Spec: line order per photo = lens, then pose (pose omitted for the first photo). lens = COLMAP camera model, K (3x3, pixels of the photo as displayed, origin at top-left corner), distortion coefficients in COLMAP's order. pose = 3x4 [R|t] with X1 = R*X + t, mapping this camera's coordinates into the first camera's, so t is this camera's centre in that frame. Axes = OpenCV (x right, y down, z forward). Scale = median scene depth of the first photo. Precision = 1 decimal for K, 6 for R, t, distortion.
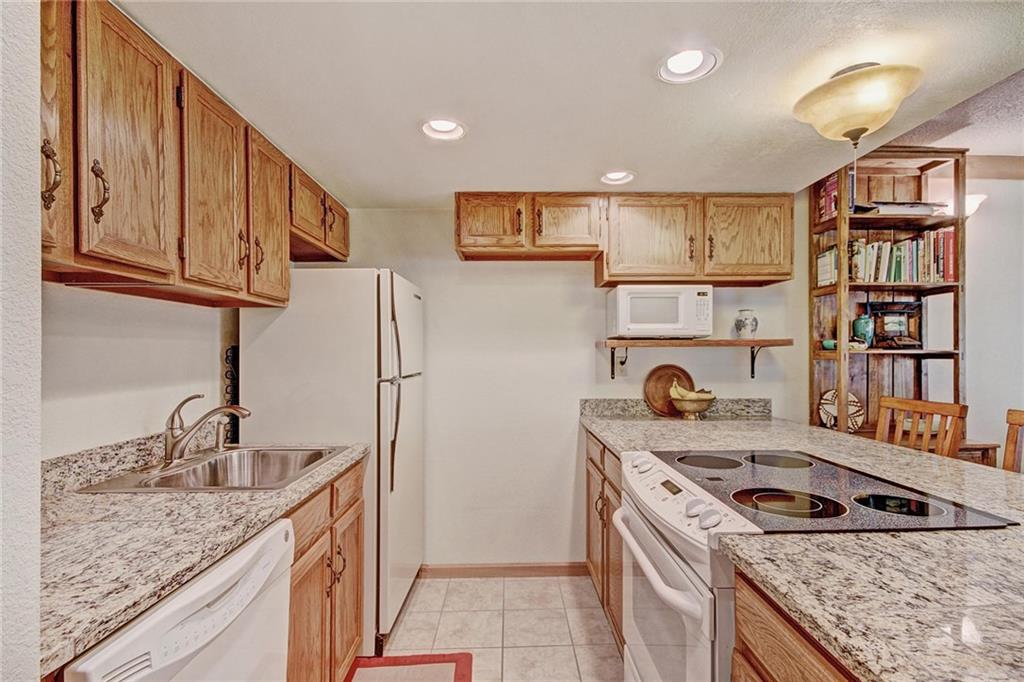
lens RADIAL K [[485.9, 0, 522.1], [0, 485.9, 354.6], [0, 0, 1]] dist [-0.000557, -0.006431]
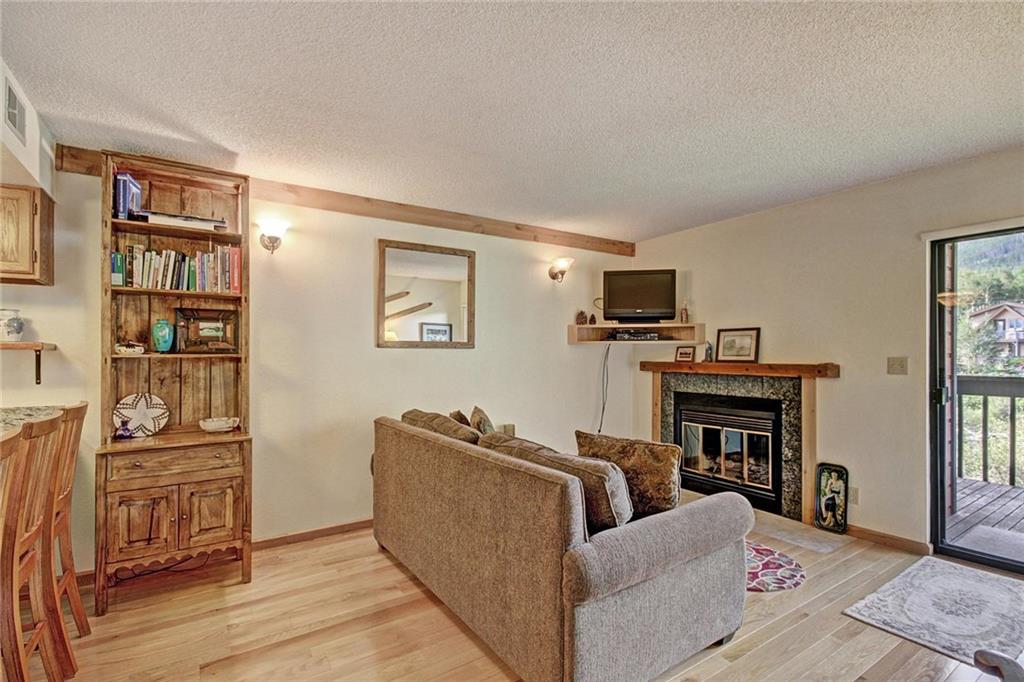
lens RADIAL K [[485.9, 0, 522.1], [0, 485.9, 354.6], [0, 0, 1]] dist [-0.000557, -0.006431]
pose [[0.839598, 0.001006, 0.543207, 0.836969], [-0.001309, 0.999999, 0.000171, -0.010059], [-0.543206, -0.000855, 0.839599, -0.294756]]
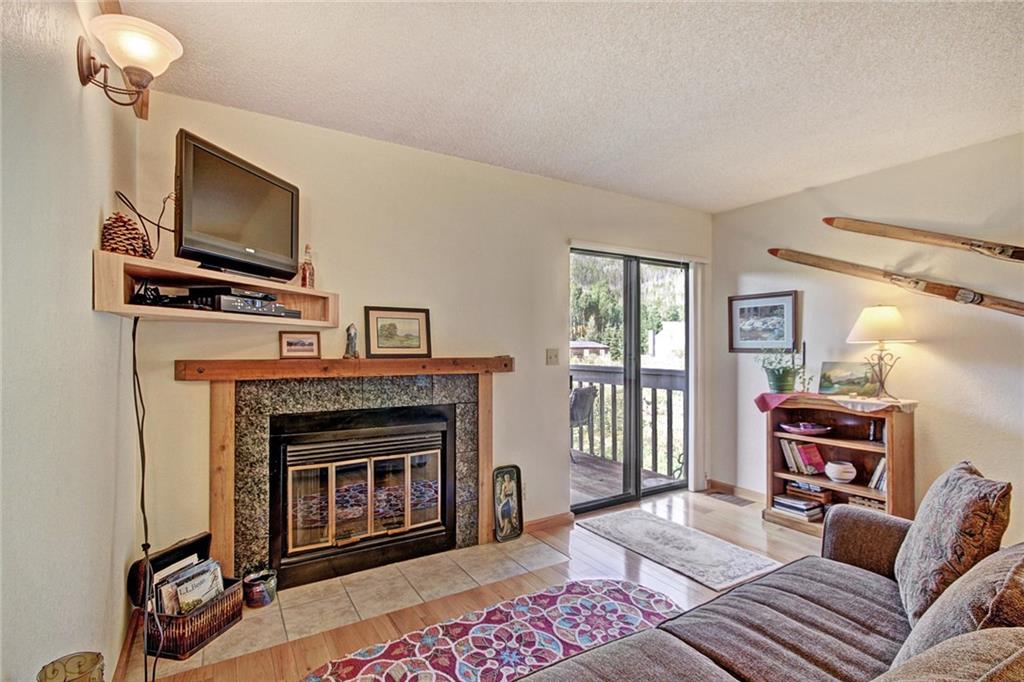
lens RADIAL K [[485.9, 0, 522.1], [0, 485.9, 354.6], [0, 0, 1]] dist [-0.000557, -0.006431]
pose [[-0.512862, -0.006913, 0.858443, 1.224867], [0.001434, 0.999959, 0.008910, -0.000726], [-0.858470, 0.005801, -0.512832, 1.004938]]
